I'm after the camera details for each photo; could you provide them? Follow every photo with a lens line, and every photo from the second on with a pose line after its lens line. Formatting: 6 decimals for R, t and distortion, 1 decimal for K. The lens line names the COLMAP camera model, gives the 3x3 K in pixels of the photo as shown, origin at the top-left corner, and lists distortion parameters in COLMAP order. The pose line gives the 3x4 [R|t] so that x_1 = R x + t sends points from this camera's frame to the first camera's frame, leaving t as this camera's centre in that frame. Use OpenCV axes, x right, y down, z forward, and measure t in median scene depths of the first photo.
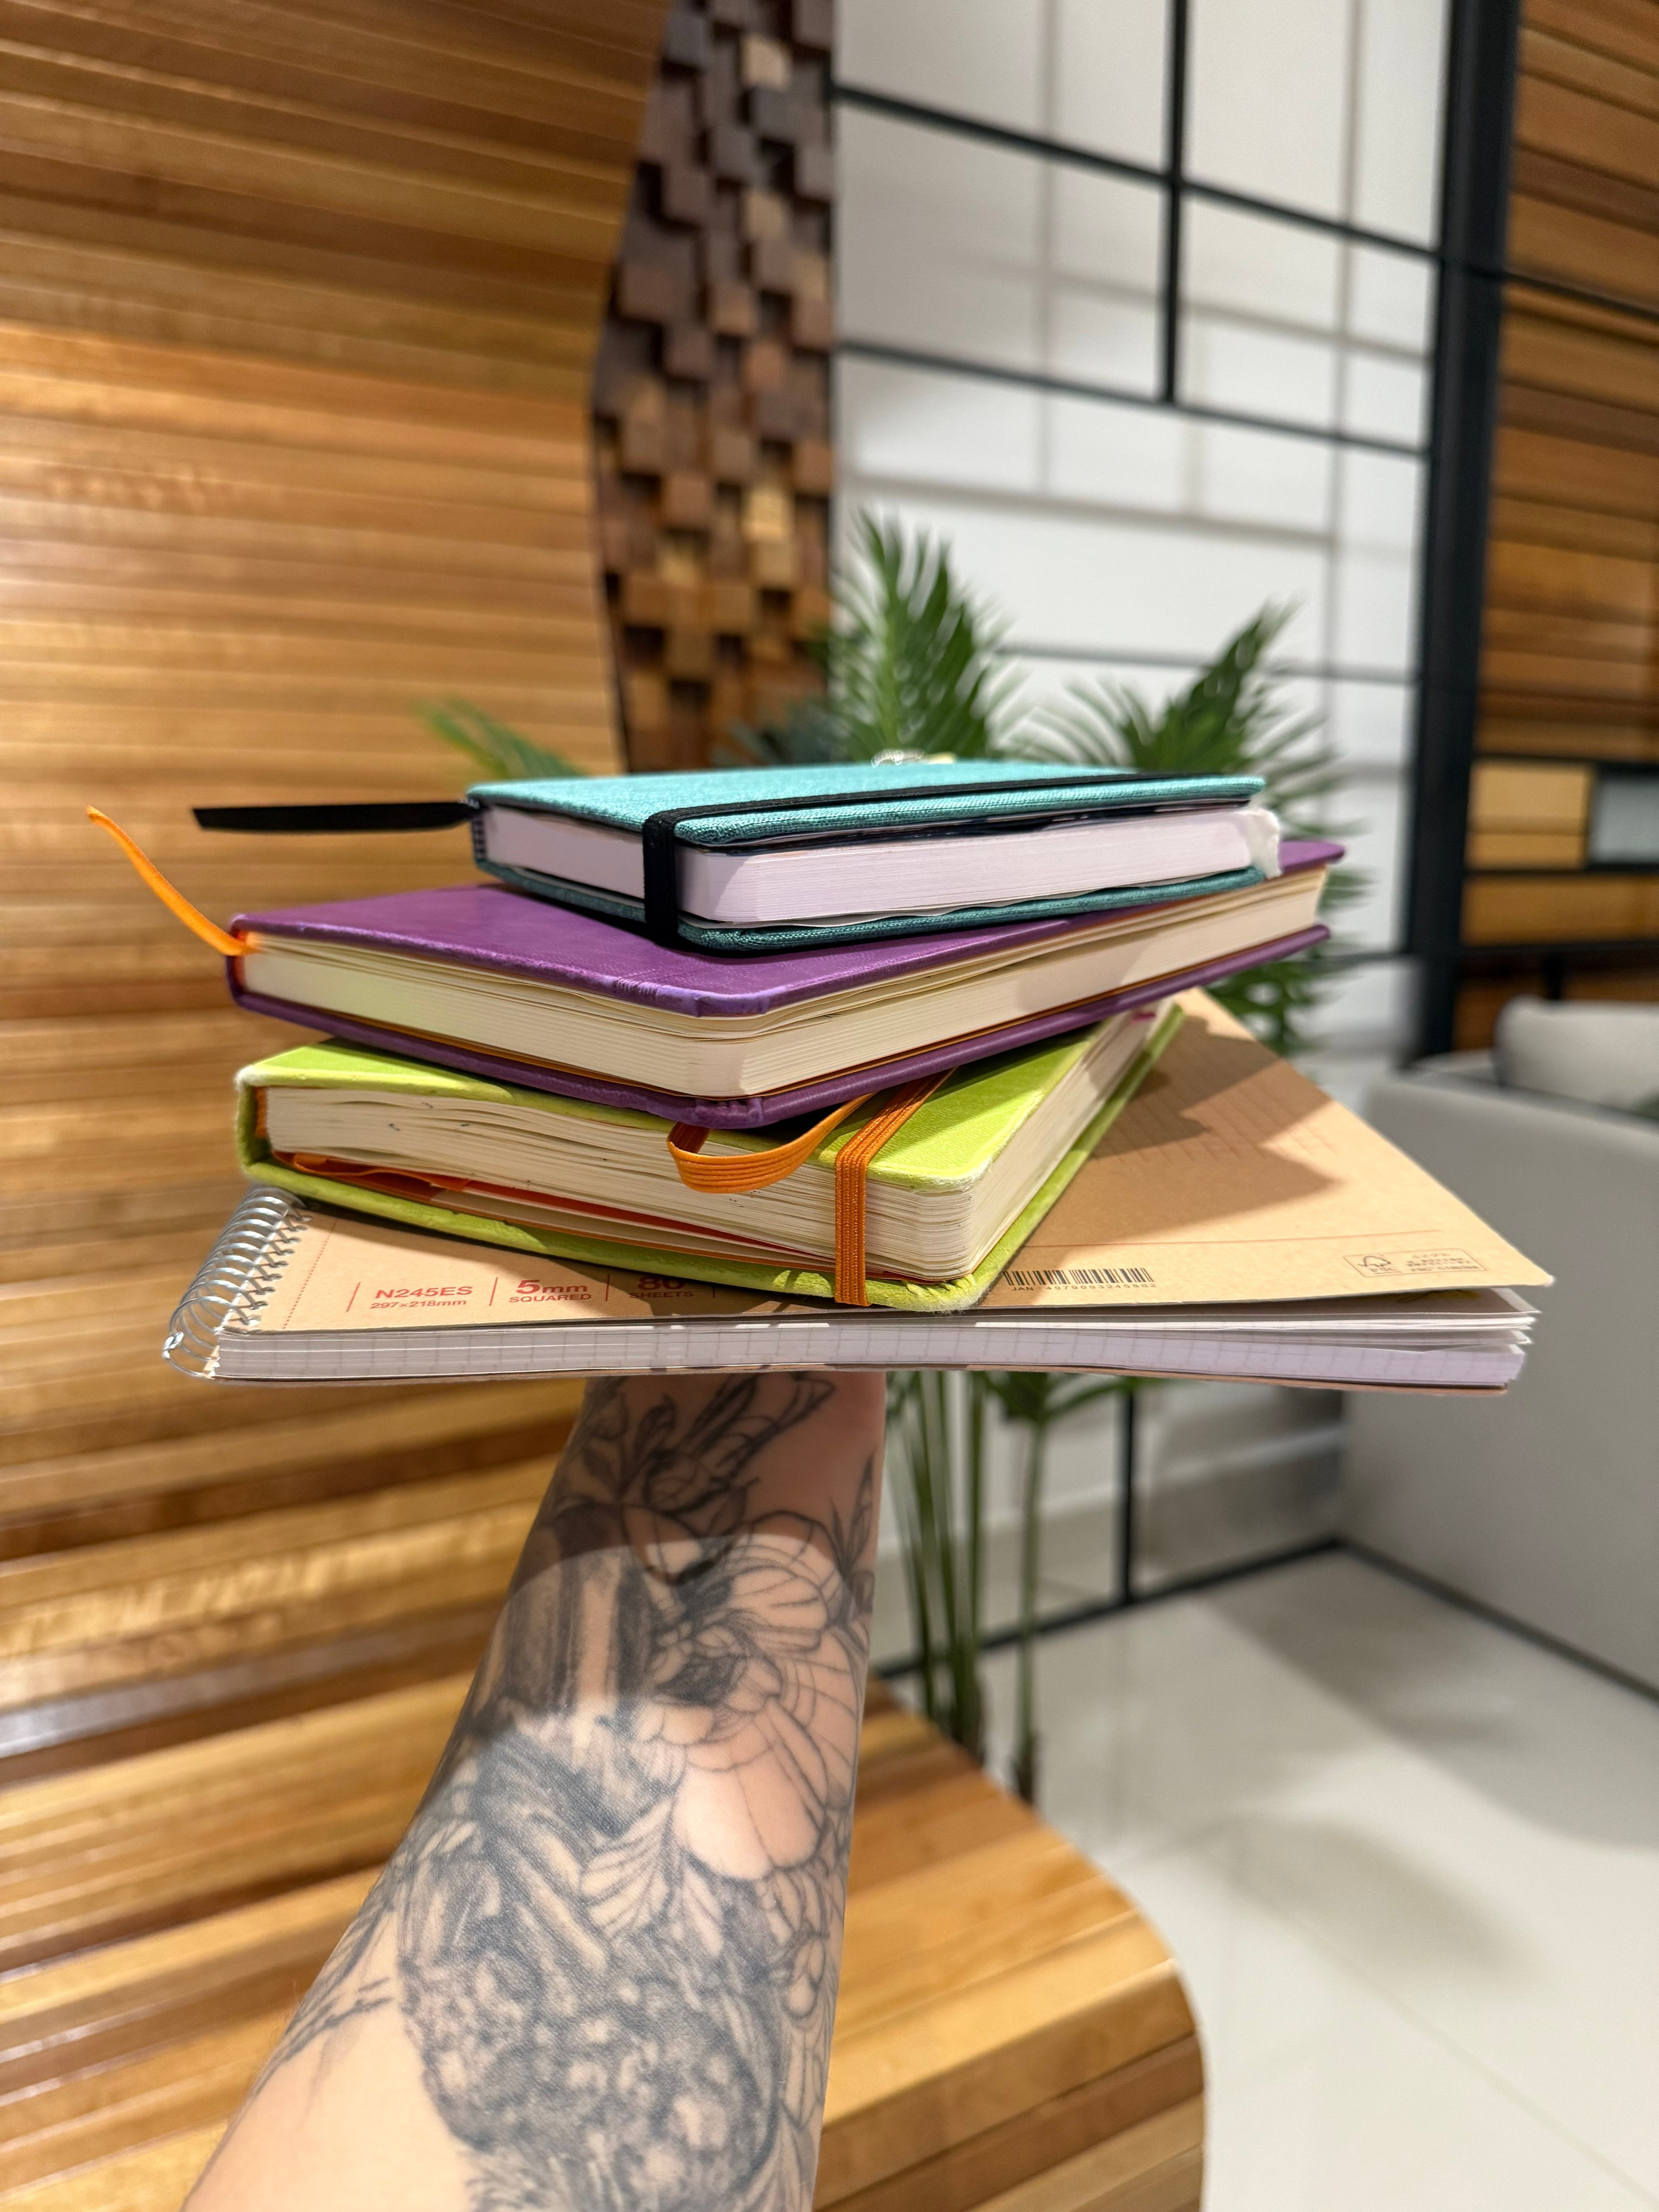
lens RADIAL K [[1590.9, 0, 817.6], [0, 1590.9, 1114.1], [0, 0, 1]] dist [-0.029001, 0.002602]
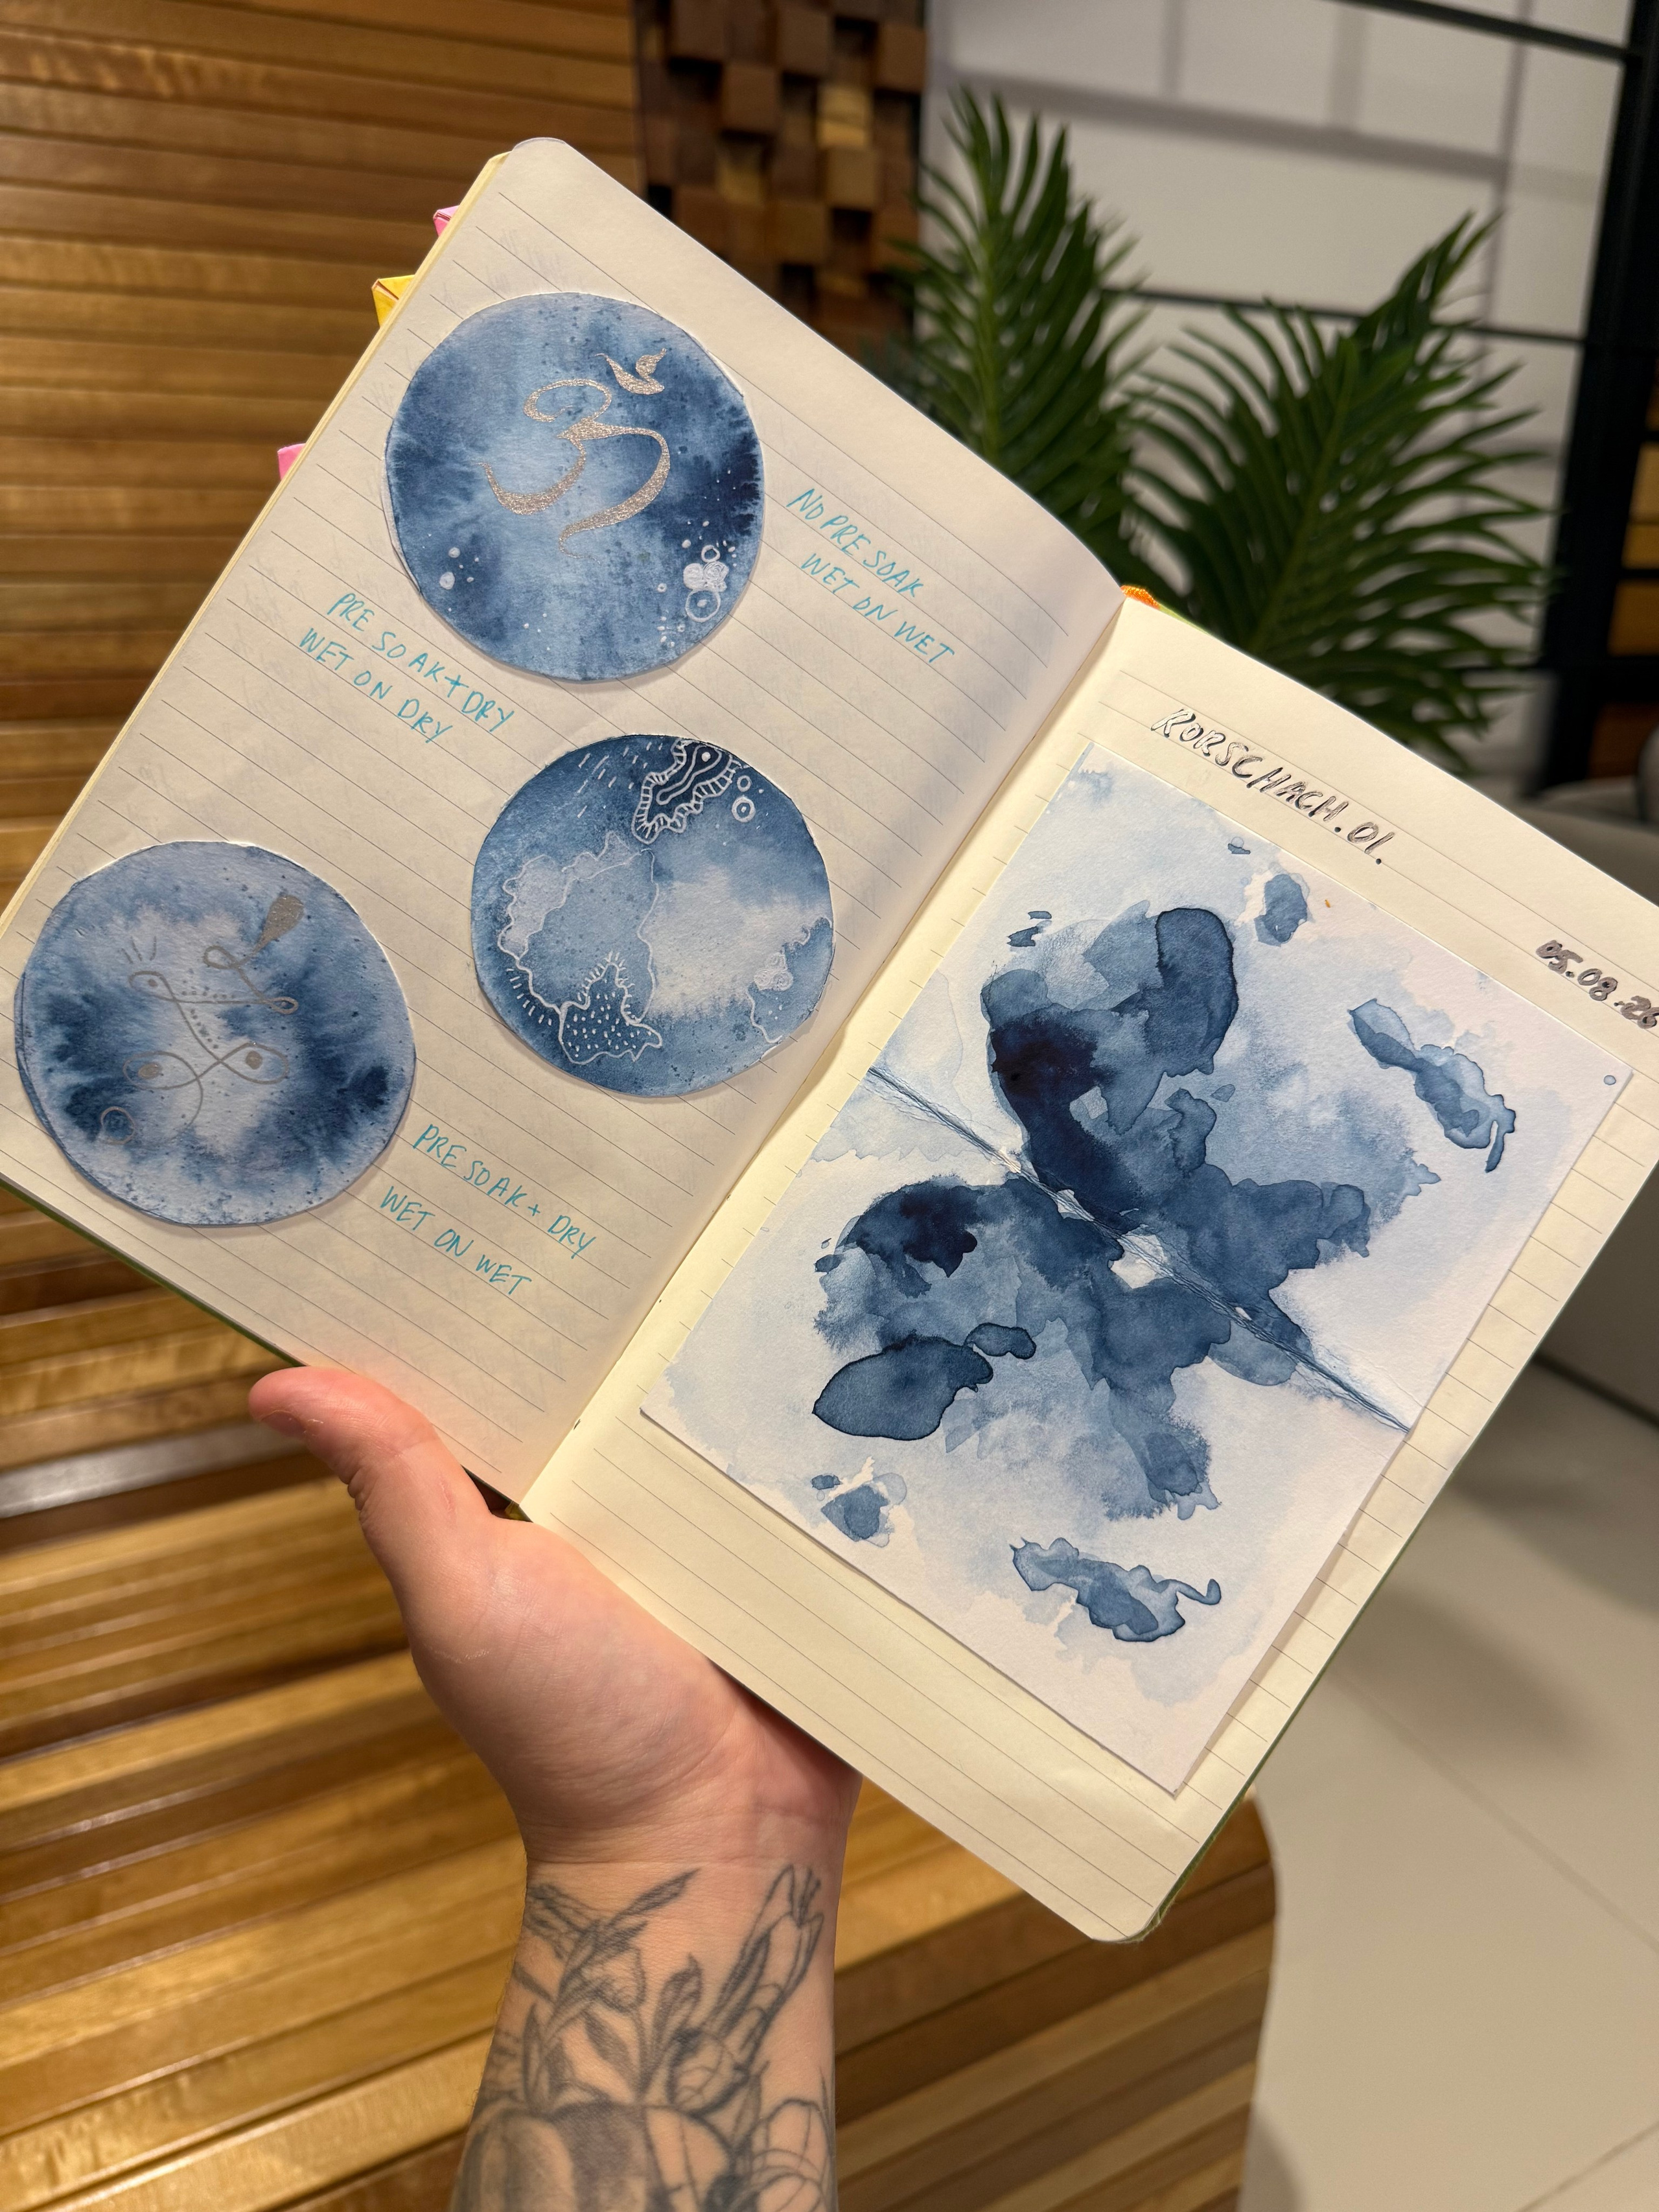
lens RADIAL K [[1590.9, 0, 826.8], [0, 1590.9, 1114.3], [0, 0, 1]] dist [-0.029001, 0.002602]
pose [[0.999151, 0.023754, -0.033672, -0.000354], [-0.017302, 0.983450, 0.180353, -0.009214], [0.037399, -0.179618, 0.983025, 0.106946]]
